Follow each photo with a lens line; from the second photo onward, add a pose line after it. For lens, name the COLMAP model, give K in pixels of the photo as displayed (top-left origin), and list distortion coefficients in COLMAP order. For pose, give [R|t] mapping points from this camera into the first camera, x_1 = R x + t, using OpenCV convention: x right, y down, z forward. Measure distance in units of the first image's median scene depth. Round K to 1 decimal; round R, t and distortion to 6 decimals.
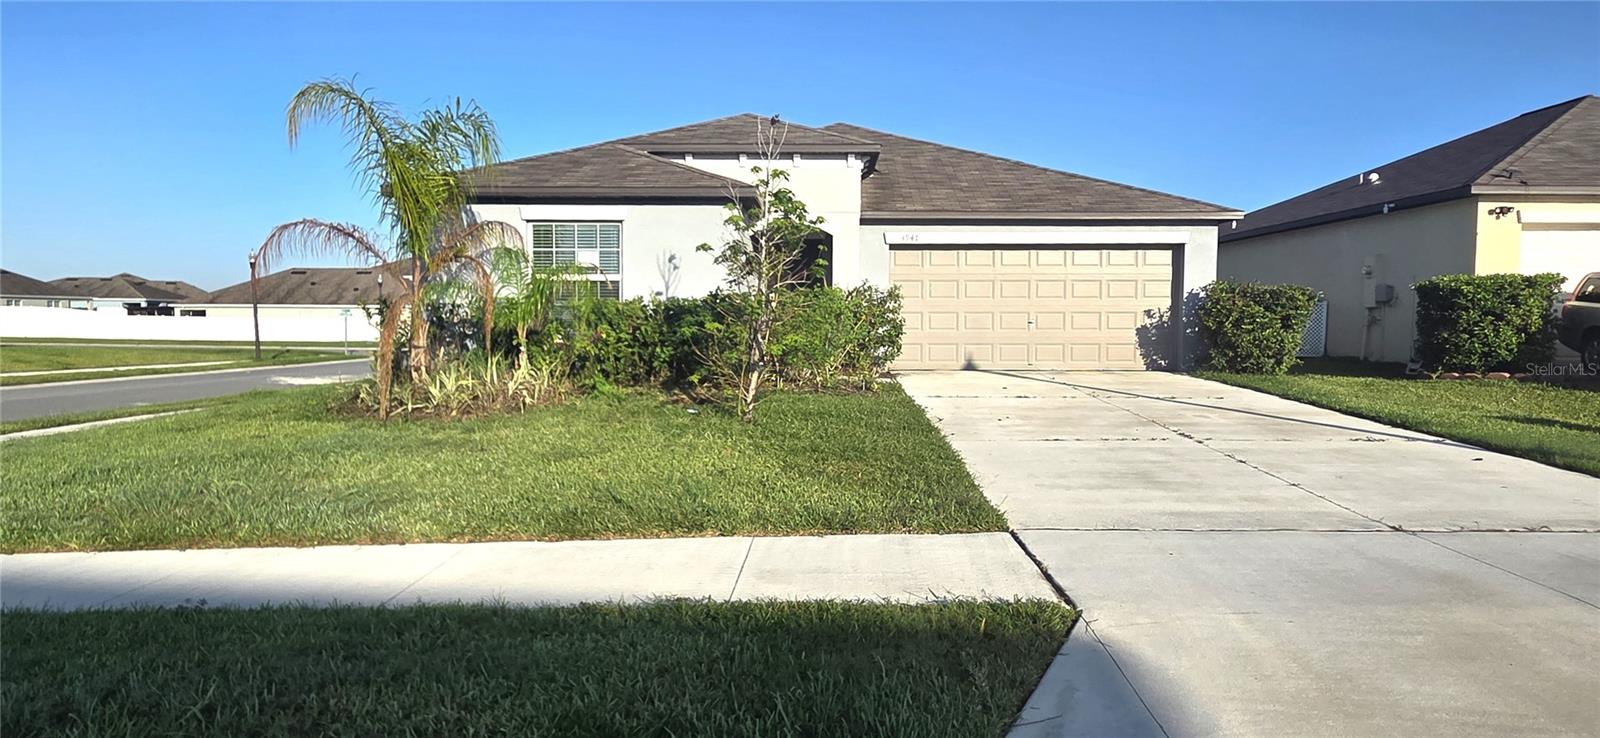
lens RADIAL K [[898.3, 0, 805.4], [0, 898.3, 351.4], [0, 0, 1]] dist [0.004262, 0.001627]
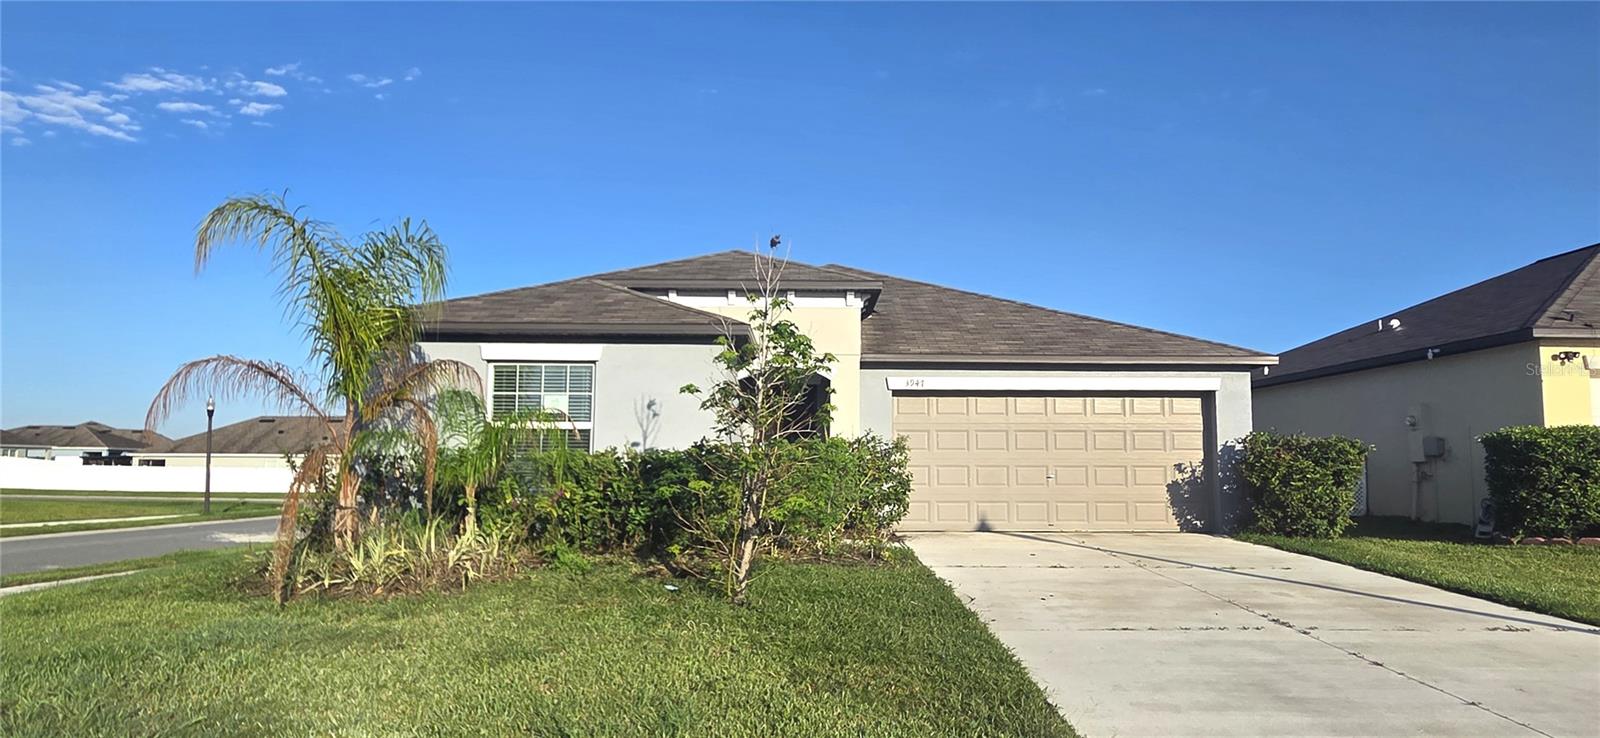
lens RADIAL K [[898.3, 0, 784.9], [0, 898.3, 374.4], [0, 0, 1]] dist [0.004262, 0.001627]
pose [[0.999996, 0.002844, -0.000760, -0.015040], [-0.002923, 0.990046, -0.140716, -0.007947], [0.000352, 0.140717, 0.990050, 0.109565]]
